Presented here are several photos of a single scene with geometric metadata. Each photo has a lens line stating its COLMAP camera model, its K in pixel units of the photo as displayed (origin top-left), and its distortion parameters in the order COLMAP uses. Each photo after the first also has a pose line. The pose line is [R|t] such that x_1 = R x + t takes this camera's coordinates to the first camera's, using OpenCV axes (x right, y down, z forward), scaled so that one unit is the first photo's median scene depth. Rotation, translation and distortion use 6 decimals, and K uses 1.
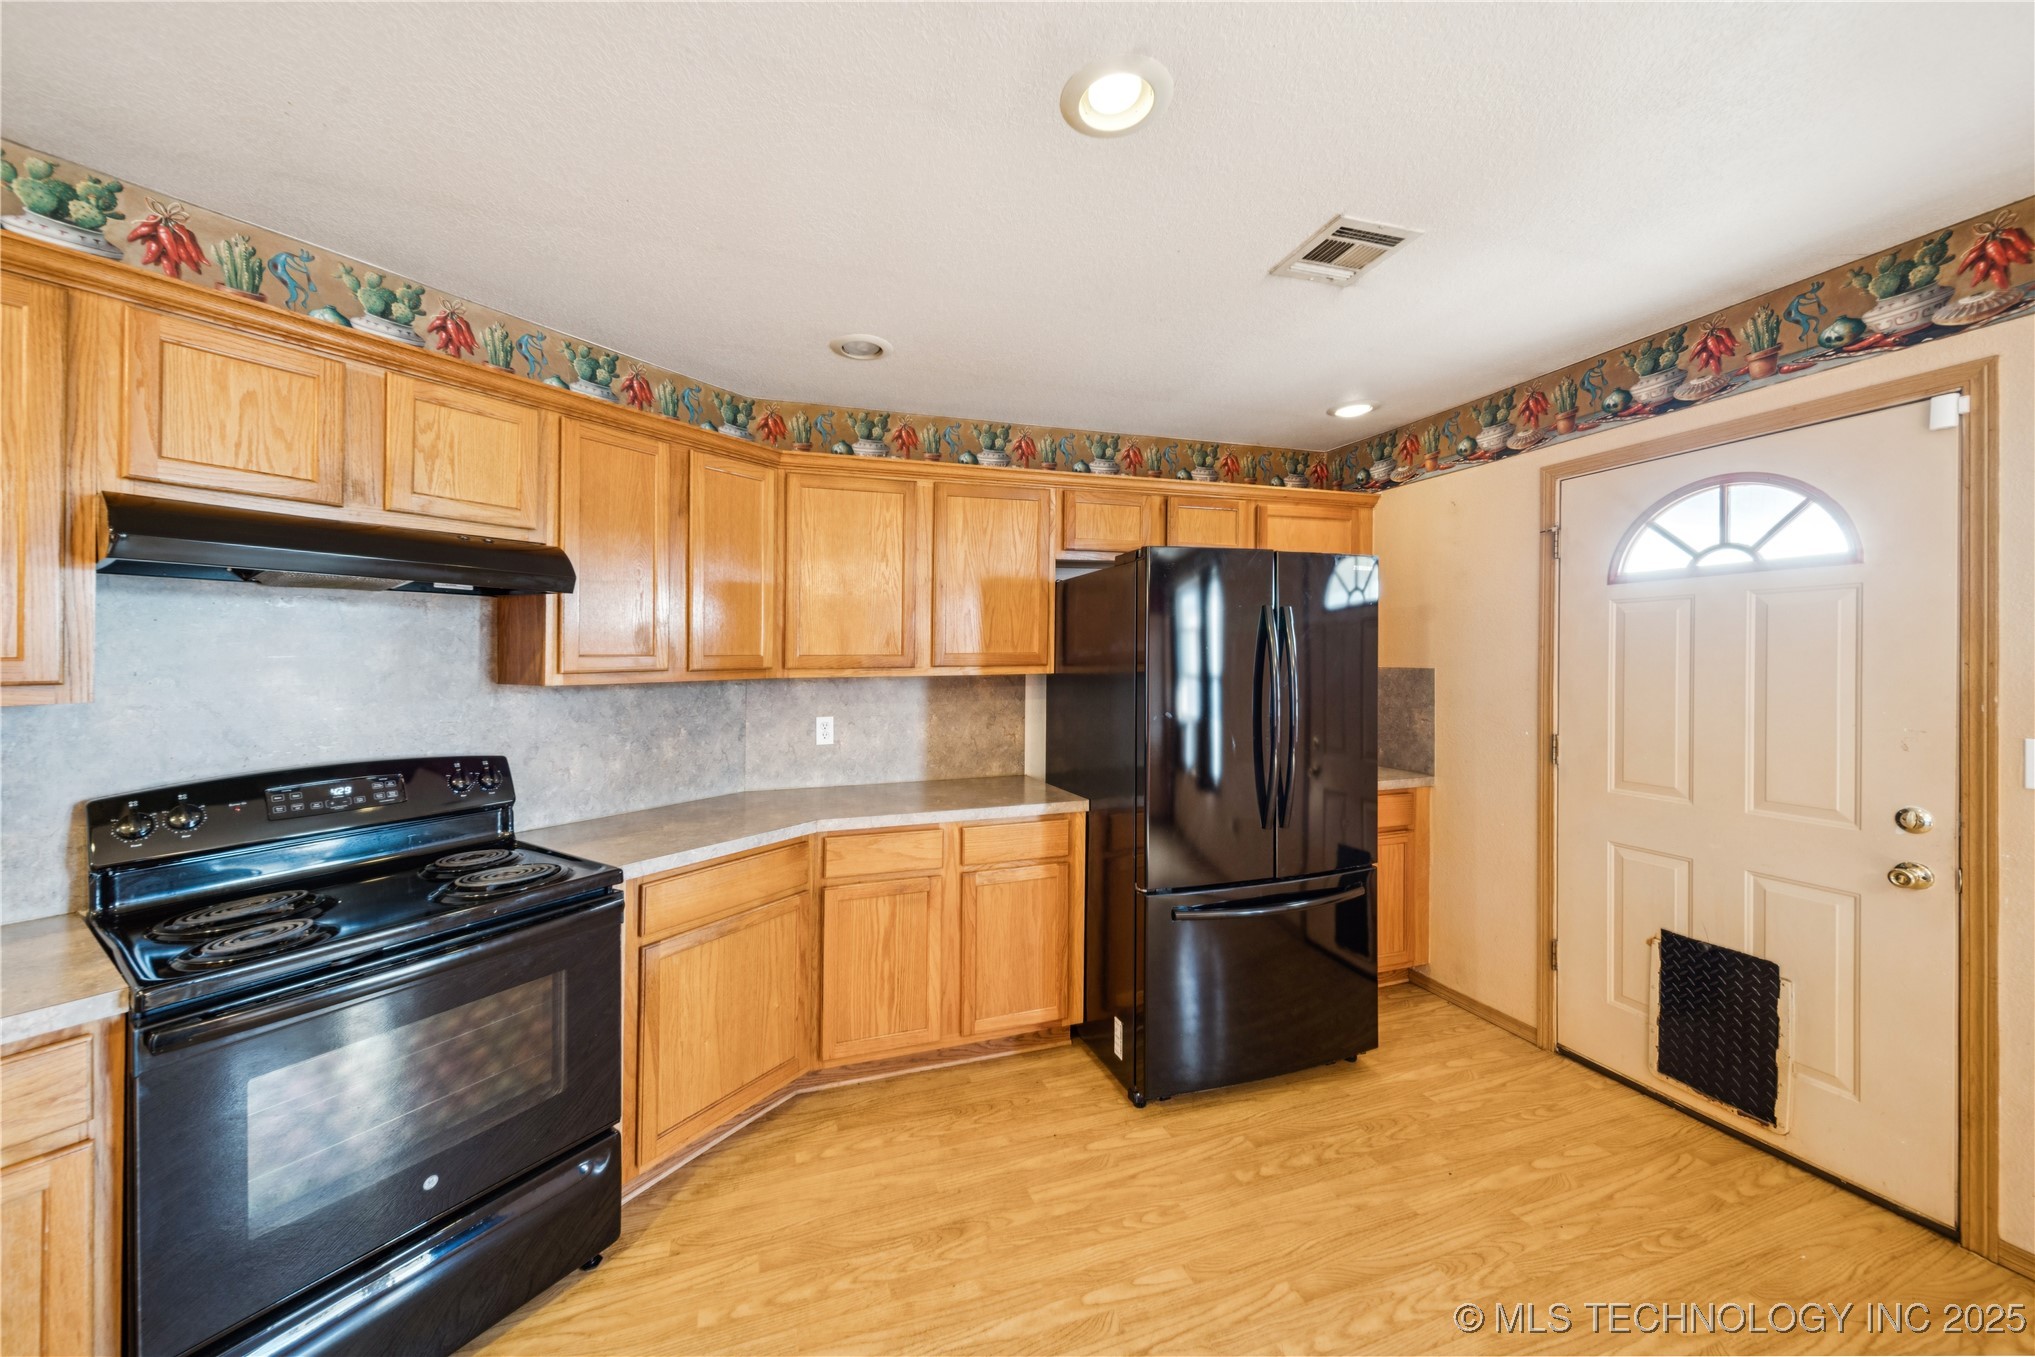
lens RADIAL K [[718.1, 0, 983.5], [0, 718.1, 657.0], [0, 0, 1]] dist [0.006635, -0.002674]
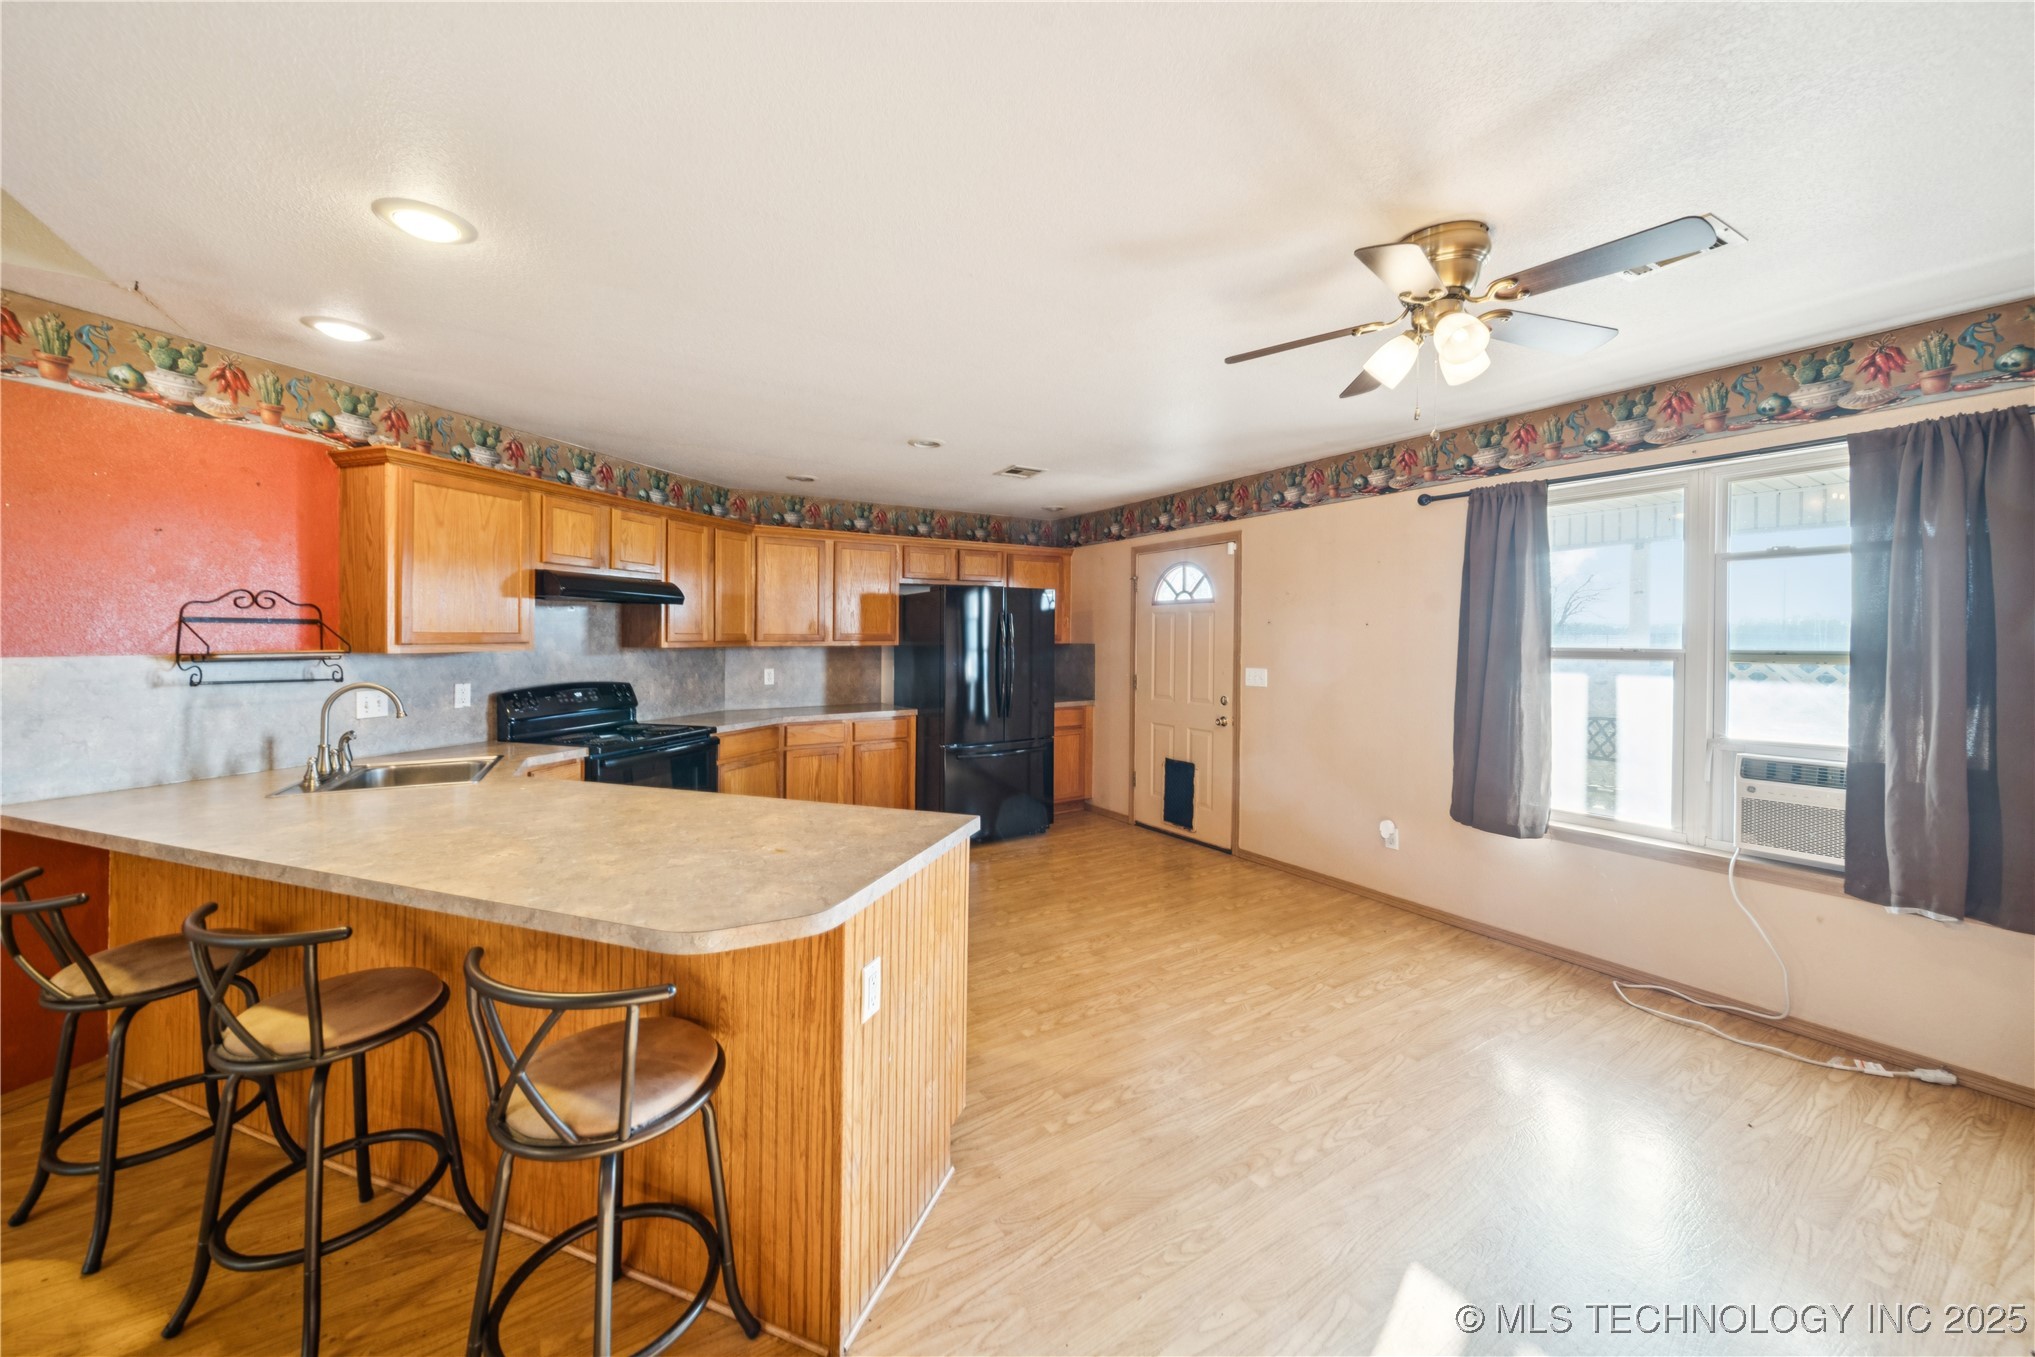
lens RADIAL K [[724.7, 0, 988.6], [0, 724.7, 651.4], [0, 0, 1]] dist [0.006395, -0.002961]
pose [[0.968165, 0.003065, 0.250293, -0.175308], [-0.007948, 0.999797, 0.018500, 0.003200], [-0.250185, -0.019900, 0.967993, -1.060596]]
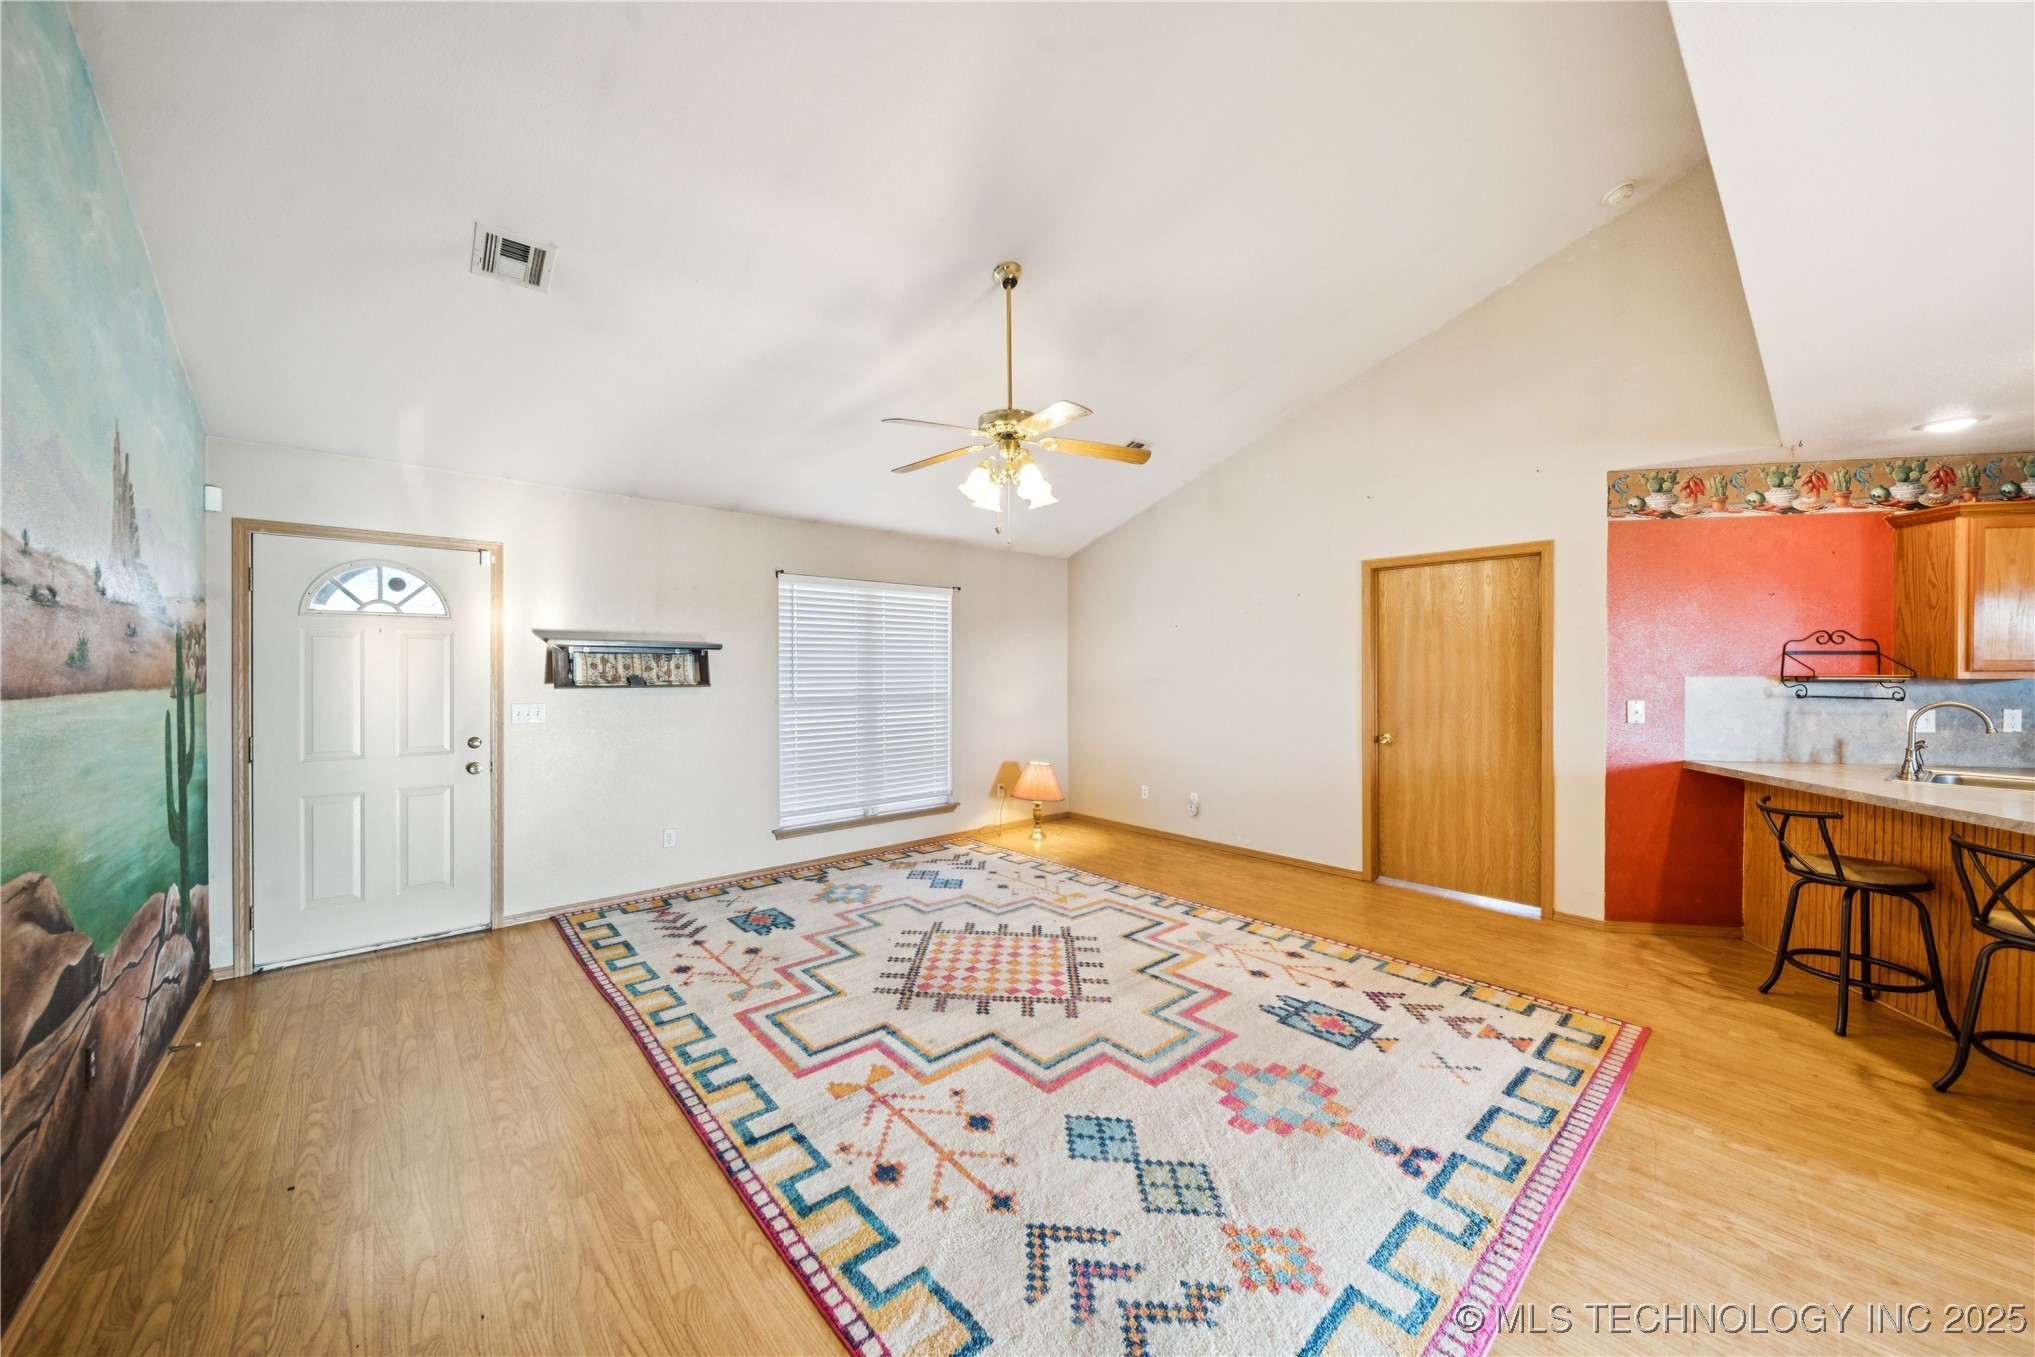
lens RADIAL K [[724.7, 0, 1001.1], [0, 724.7, 659.6], [0, 0, 1]] dist [0.006395, -0.002961]
pose [[0.396127, 0.000492, -0.918196, -0.276076], [-0.002910, 0.999996, -0.000720, 0.006021], [0.918191, 0.002957, 0.396127, -1.908290]]
